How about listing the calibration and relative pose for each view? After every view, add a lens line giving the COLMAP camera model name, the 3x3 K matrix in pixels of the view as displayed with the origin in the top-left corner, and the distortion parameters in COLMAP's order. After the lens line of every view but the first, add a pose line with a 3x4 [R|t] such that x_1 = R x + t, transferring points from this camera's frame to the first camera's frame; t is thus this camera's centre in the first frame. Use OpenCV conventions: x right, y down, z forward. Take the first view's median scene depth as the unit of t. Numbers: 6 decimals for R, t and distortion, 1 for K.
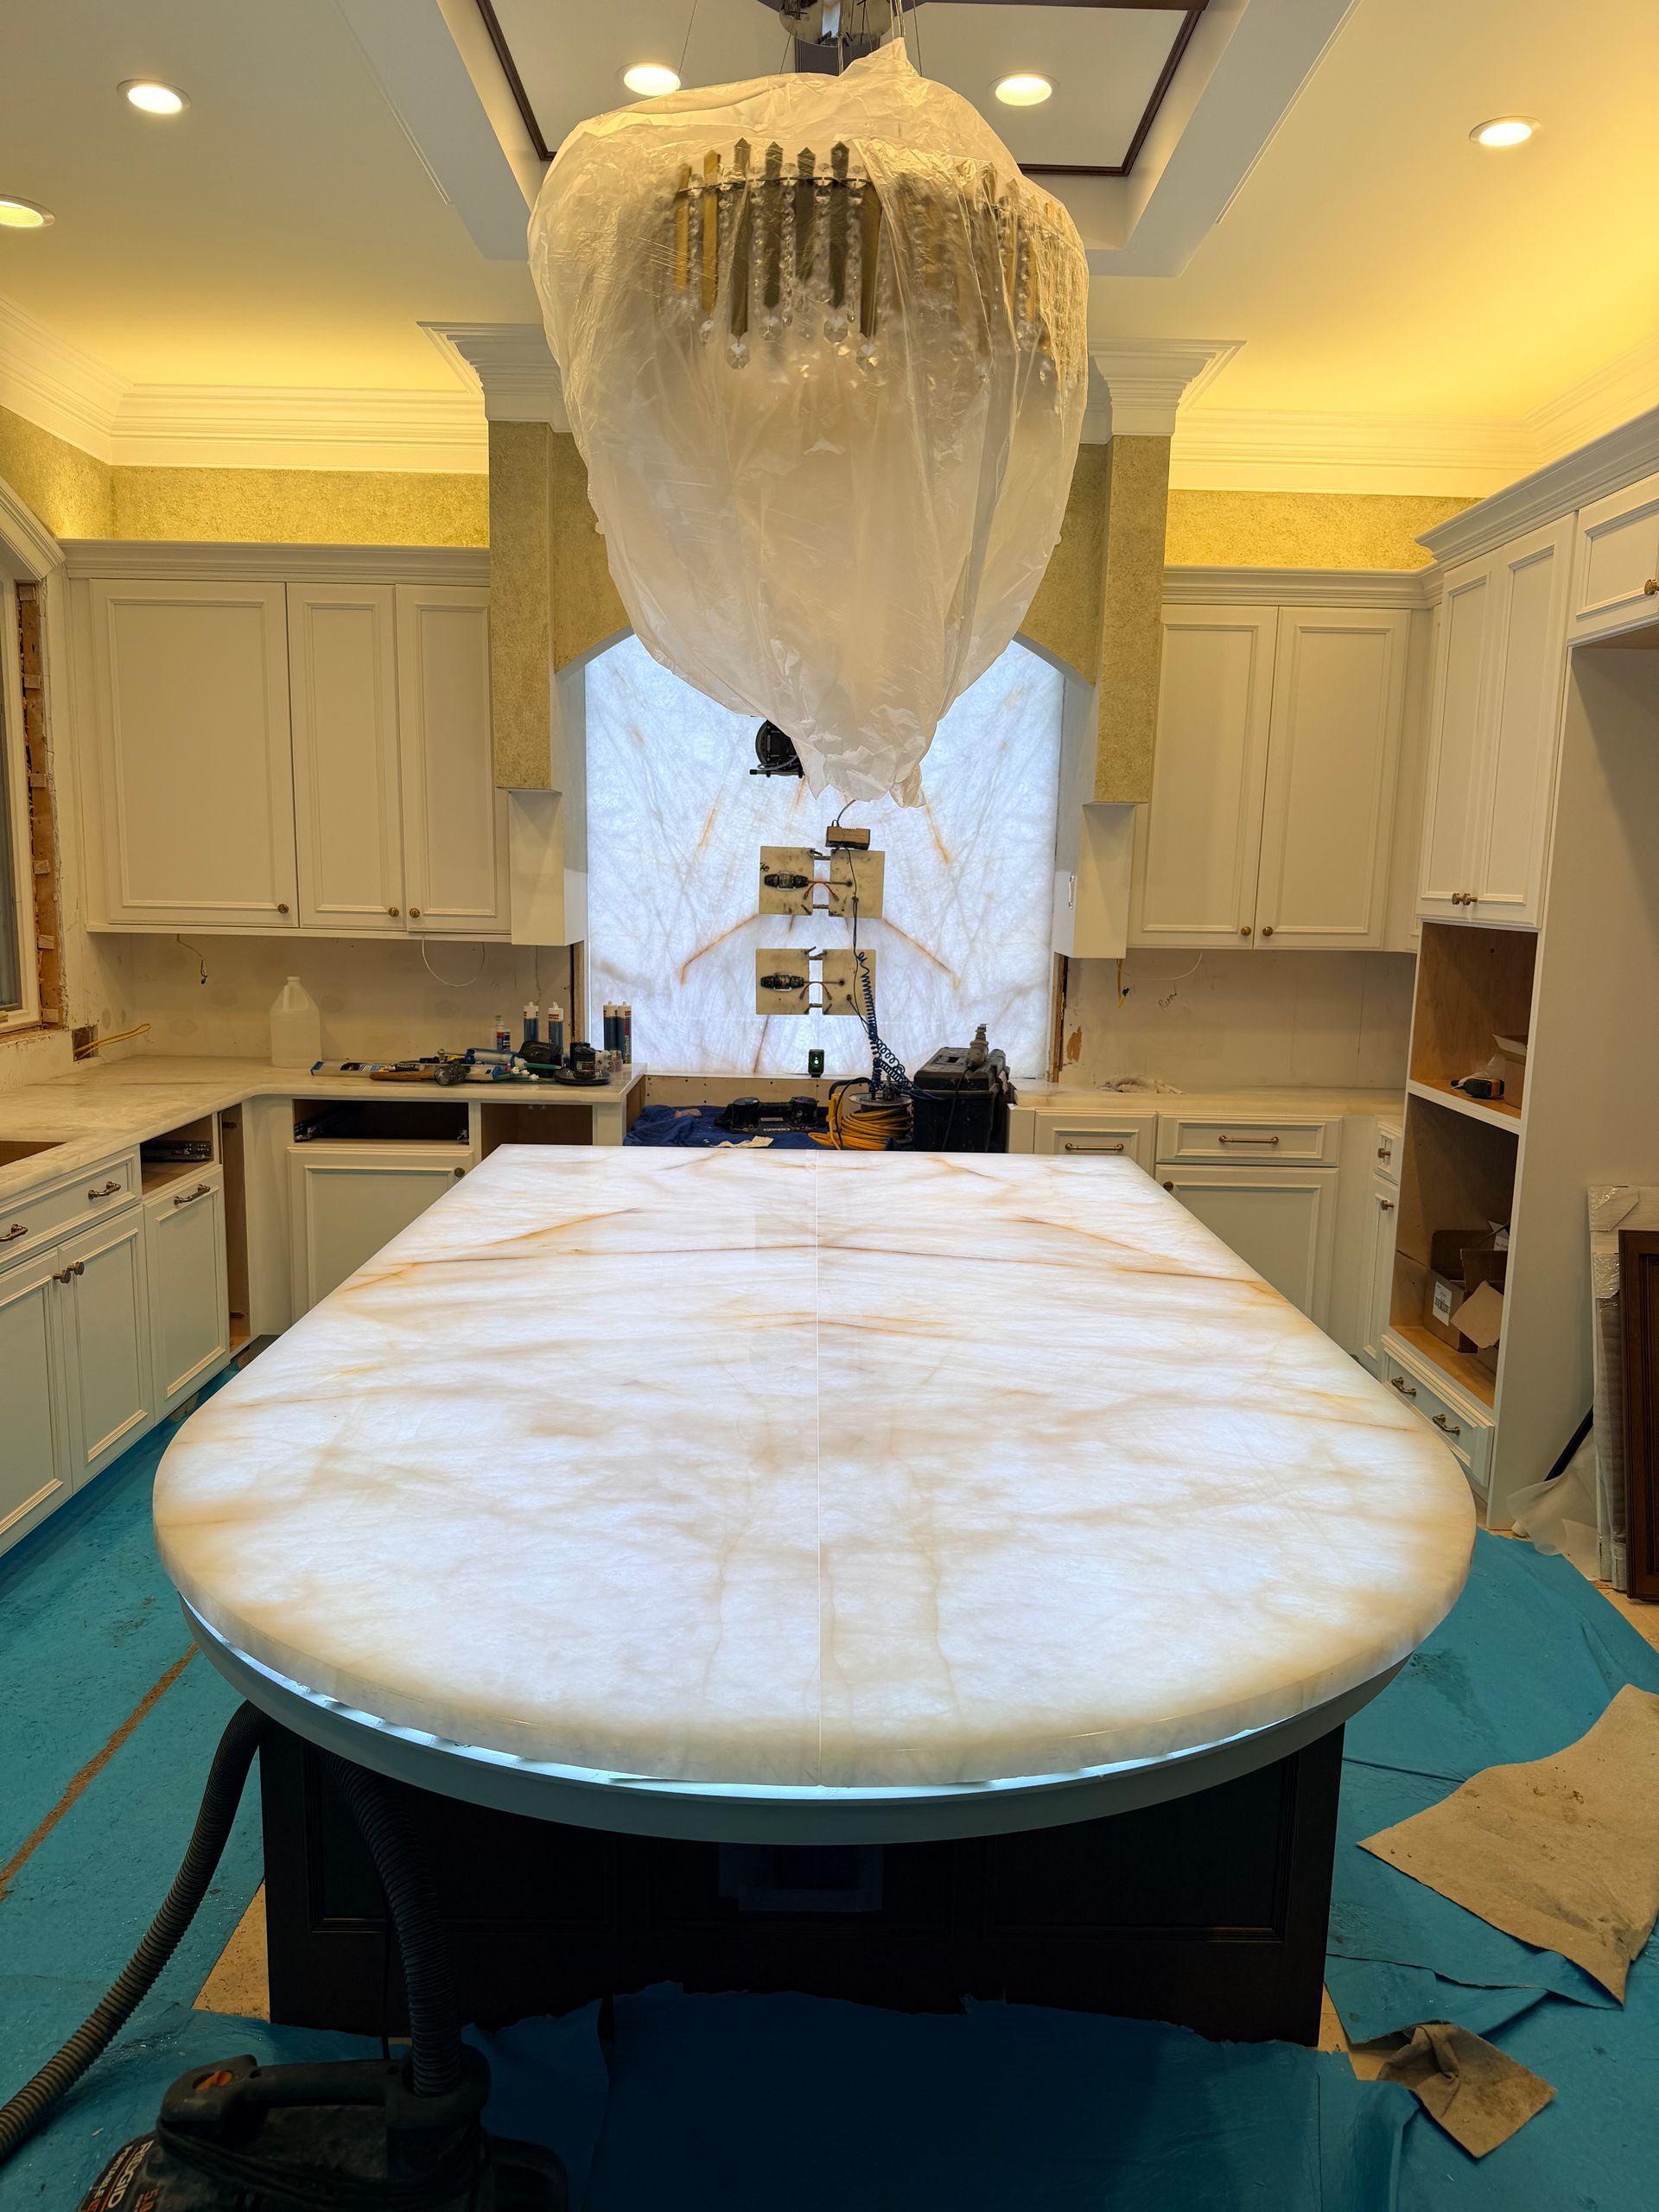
lens RADIAL K [[1514.9, 0, 833.2], [0, 1514.9, 1145.8], [0, 0, 1]] dist [-0.001532, -0.001747]
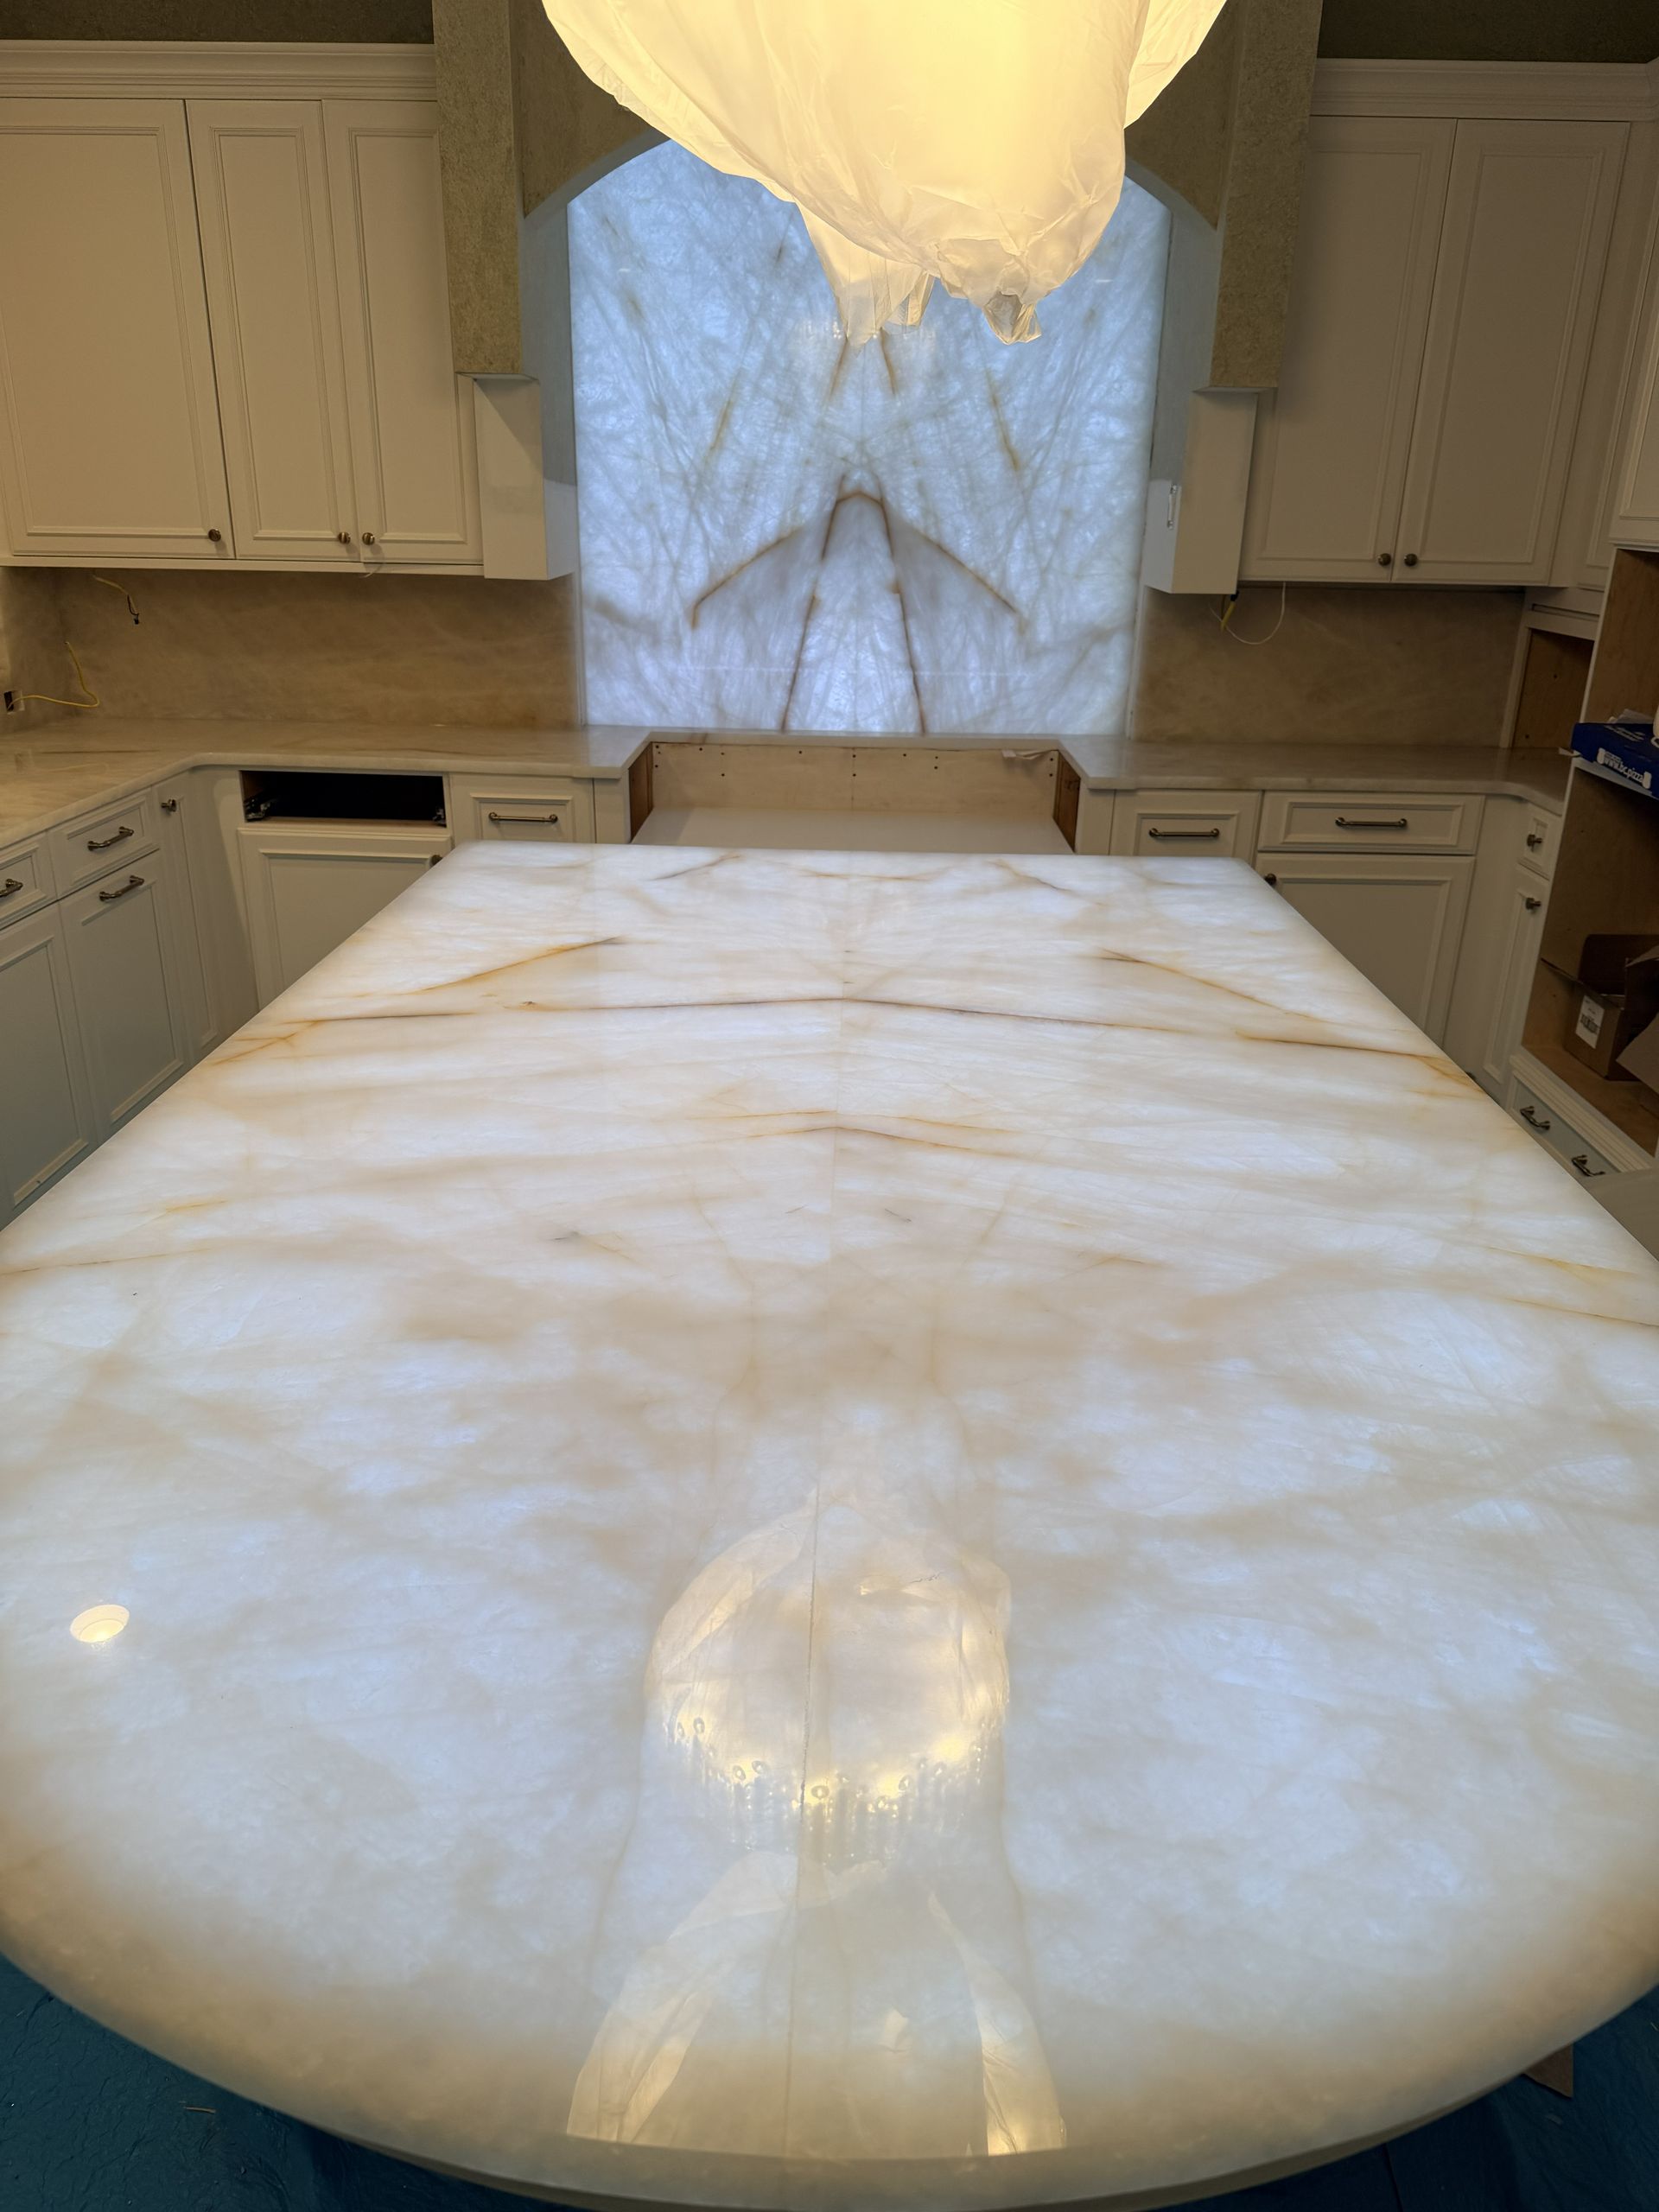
lens RADIAL K [[1616.2, 0, 823.0], [0, 1616.2, 1168.8], [0, 0, 1]] dist [0.007693, -0.053400]
pose [[0.999436, 0.008197, -0.032556, 0.004157], [-0.000922, 0.976070, 0.217456, -0.014495], [0.033560, -0.217303, 0.975527, 0.106728]]
